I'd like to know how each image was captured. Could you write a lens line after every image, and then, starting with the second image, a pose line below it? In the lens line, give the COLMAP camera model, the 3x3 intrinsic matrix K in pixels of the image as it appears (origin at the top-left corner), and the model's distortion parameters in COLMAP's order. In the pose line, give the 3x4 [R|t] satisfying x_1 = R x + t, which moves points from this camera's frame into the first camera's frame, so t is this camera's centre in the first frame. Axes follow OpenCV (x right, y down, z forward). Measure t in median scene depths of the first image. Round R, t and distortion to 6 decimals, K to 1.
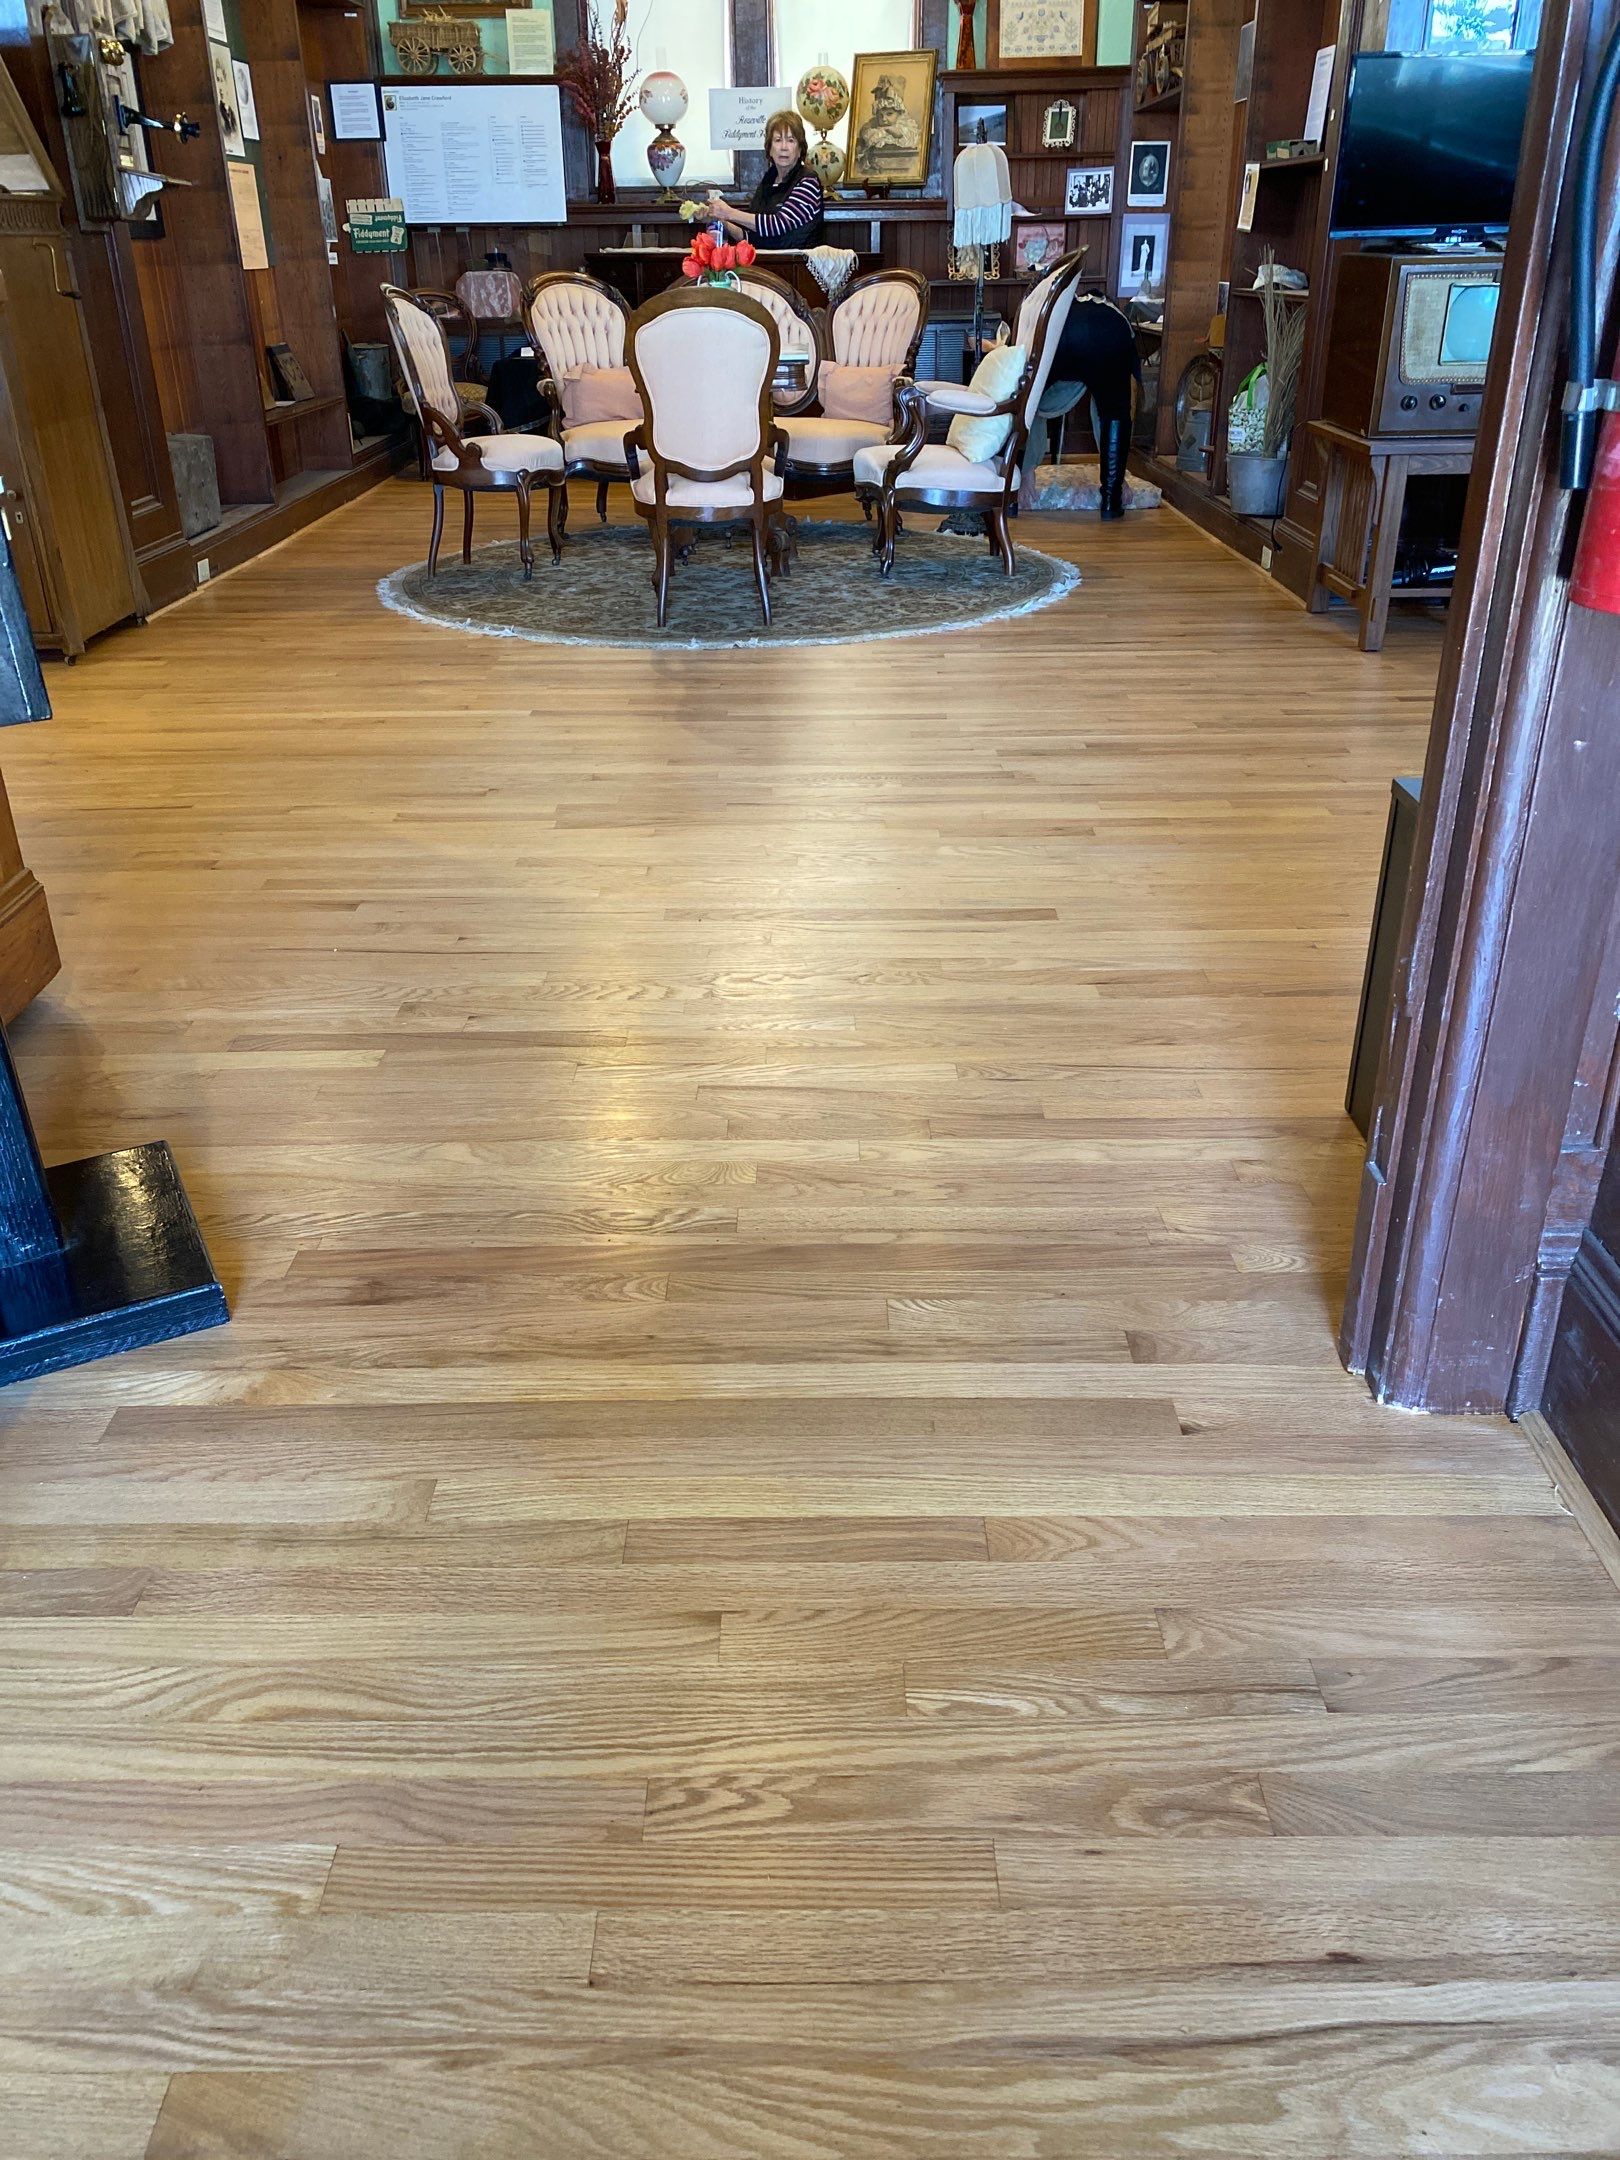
lens RADIAL K [[1653.4, 0, 805.5], [0, 1653.4, 1080.0], [0, 0, 1]] dist [0.032876, -0.040460]
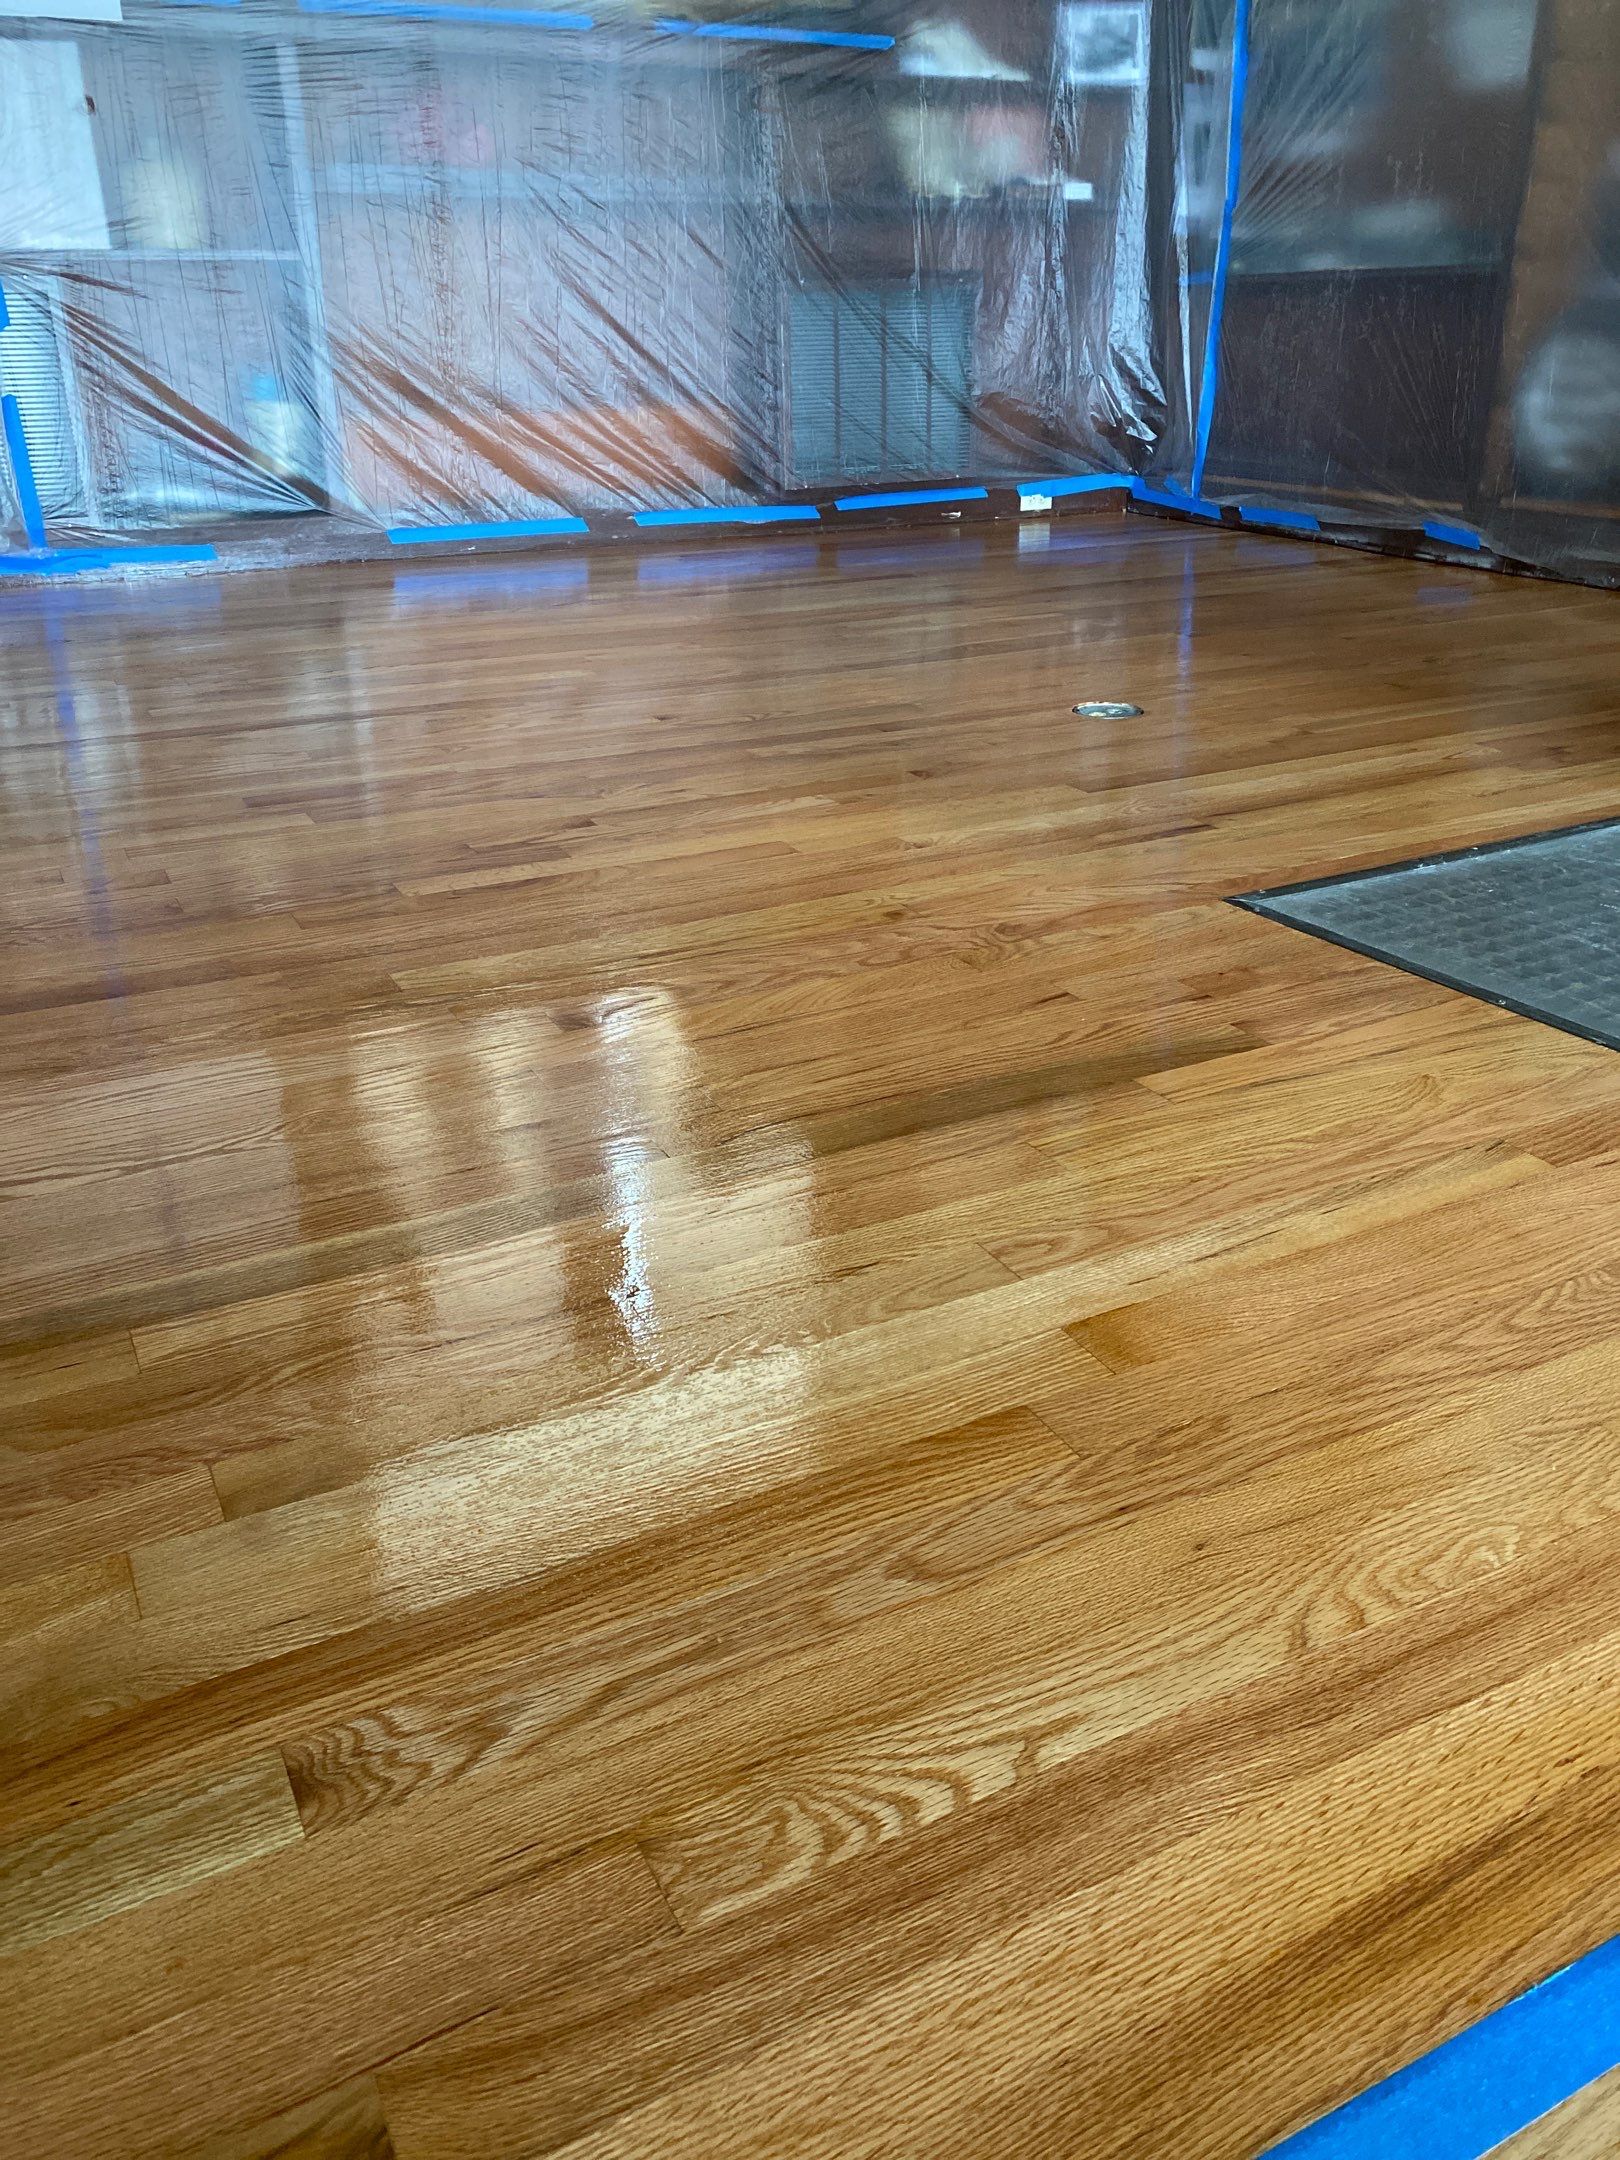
lens RADIAL K [[1653.4, 0, 815.0], [0, 1653.4, 1021.5], [0, 0, 1]] dist [0.032876, -0.040460]
pose [[0.885944, -0.171065, 0.431093, -0.217648], [0.199059, 0.979777, -0.020296, -0.226750], [-0.418903, 0.103794, 0.902079, 0.585528]]
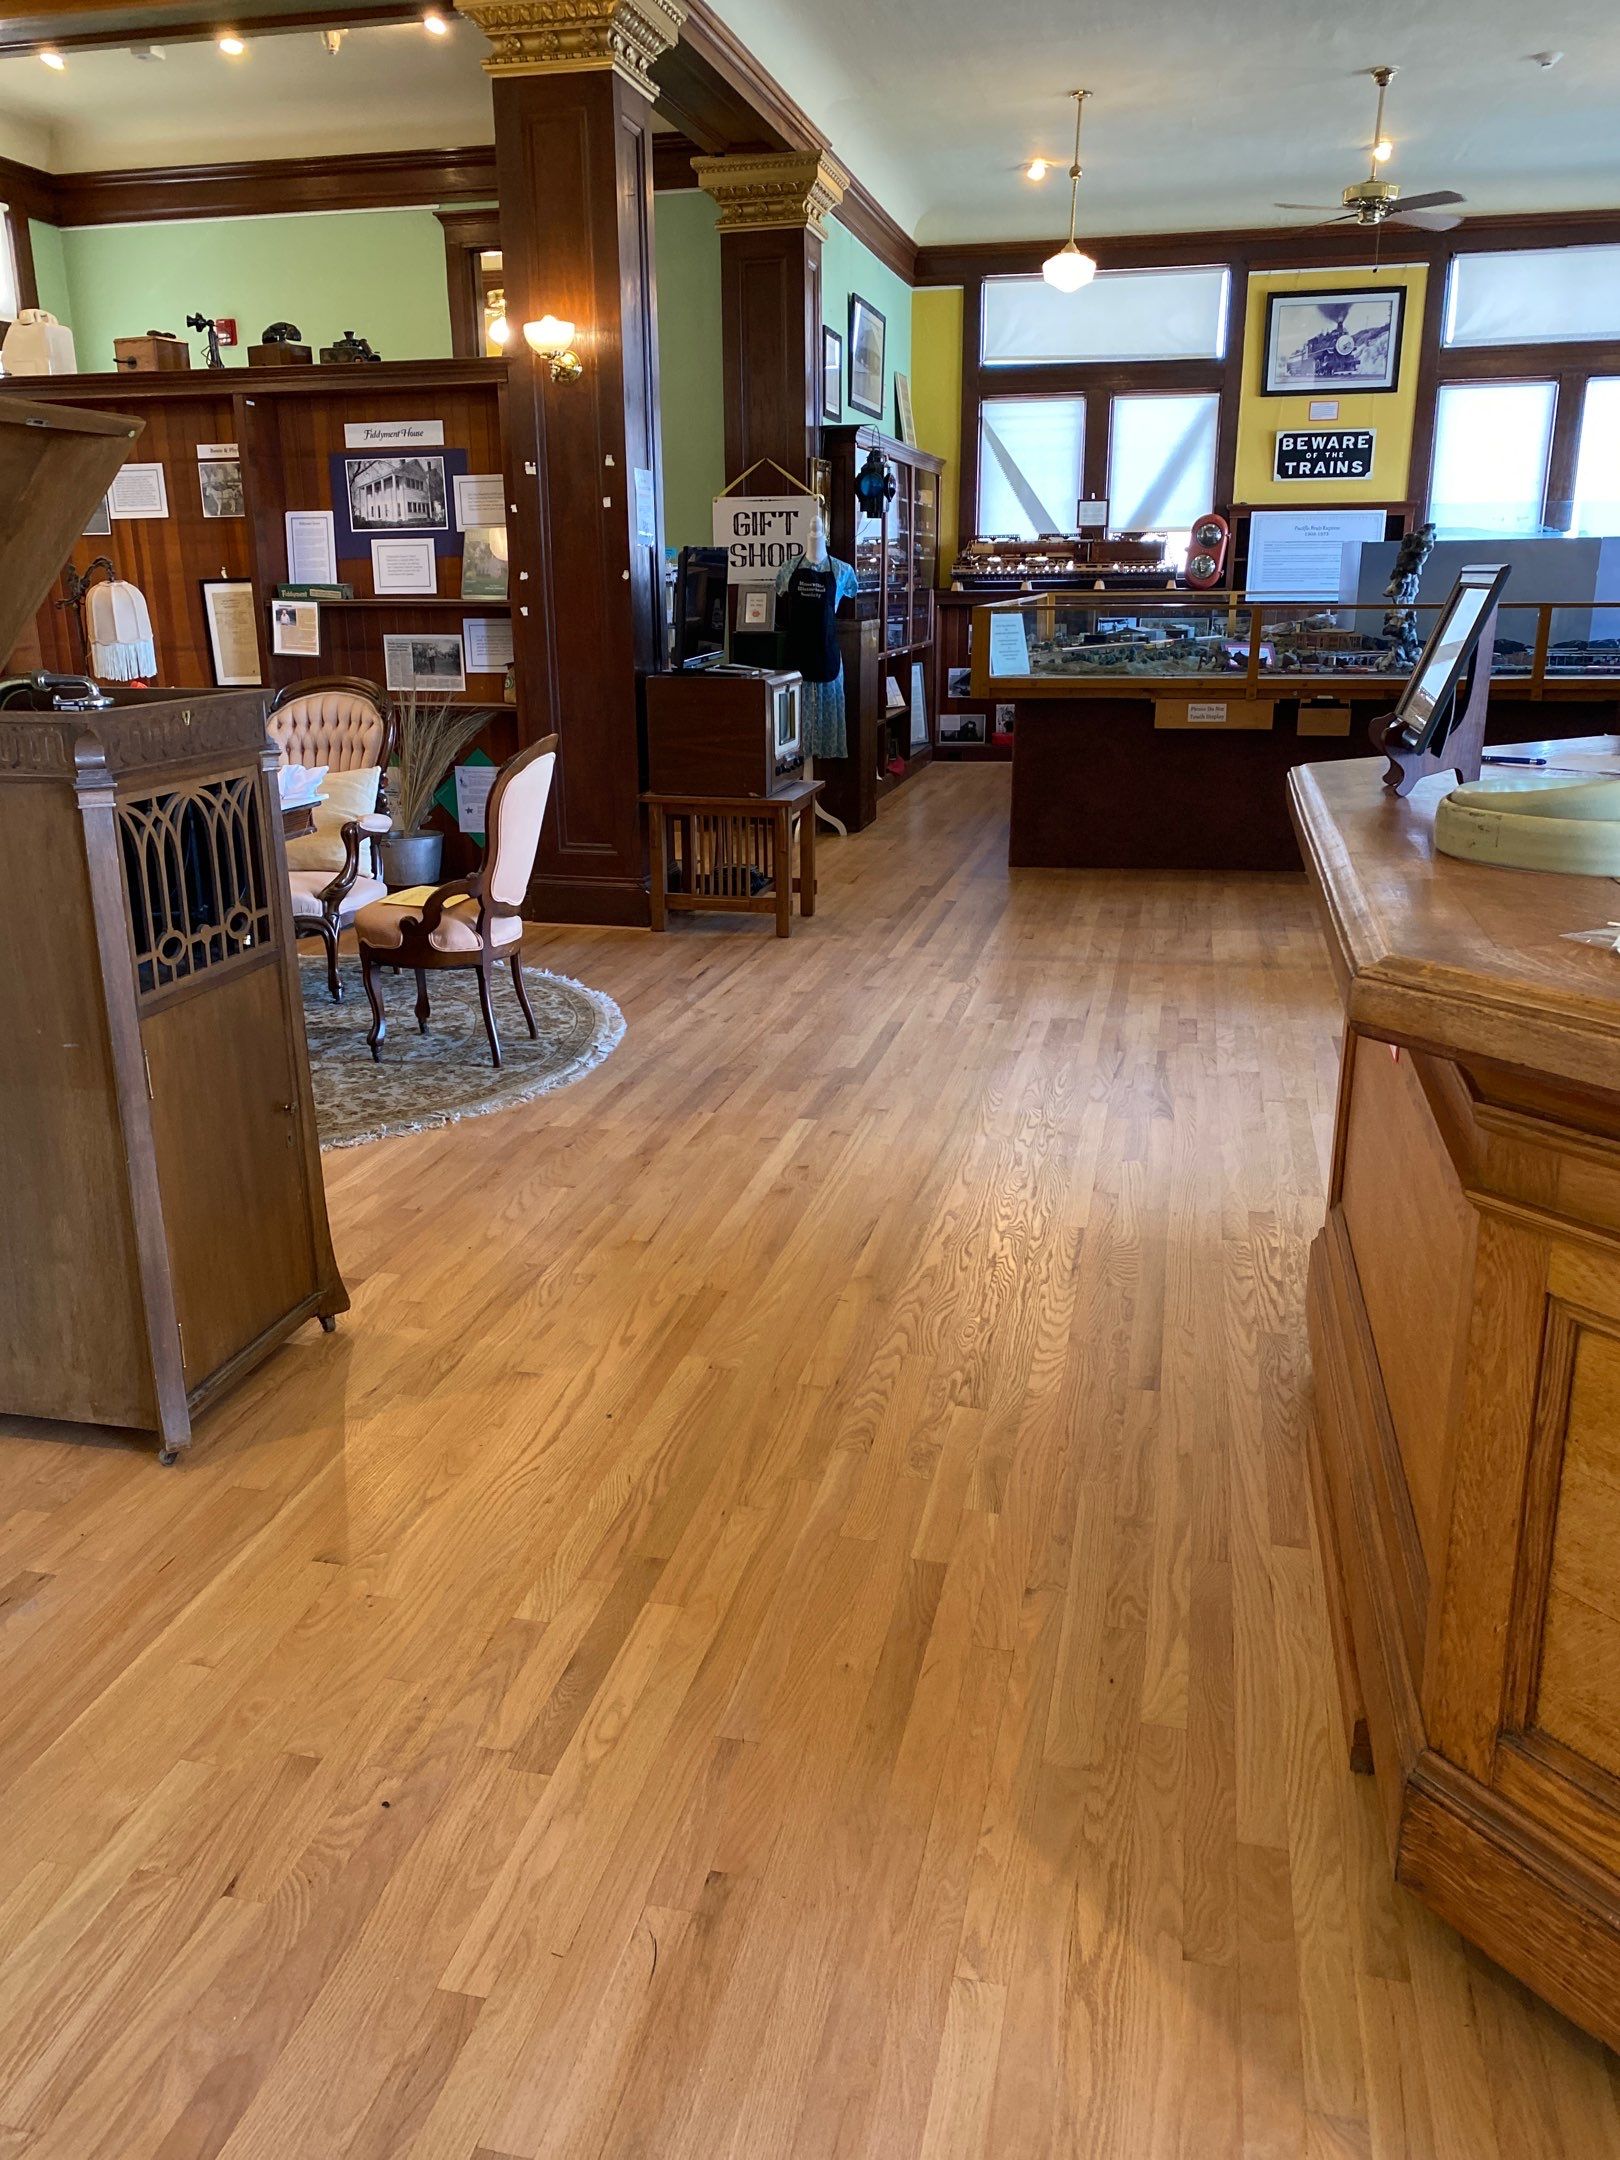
lens RADIAL K [[1653.4, 0, 794.2], [0, 1653.4, 1067.7], [0, 0, 1]] dist [0.032876, -0.040460]
pose [[0.231691, -0.266776, 0.935494, -0.568410], [0.439995, 0.886411, 0.143807, -0.204435], [-0.867596, 0.378294, 0.322754, 0.333790]]
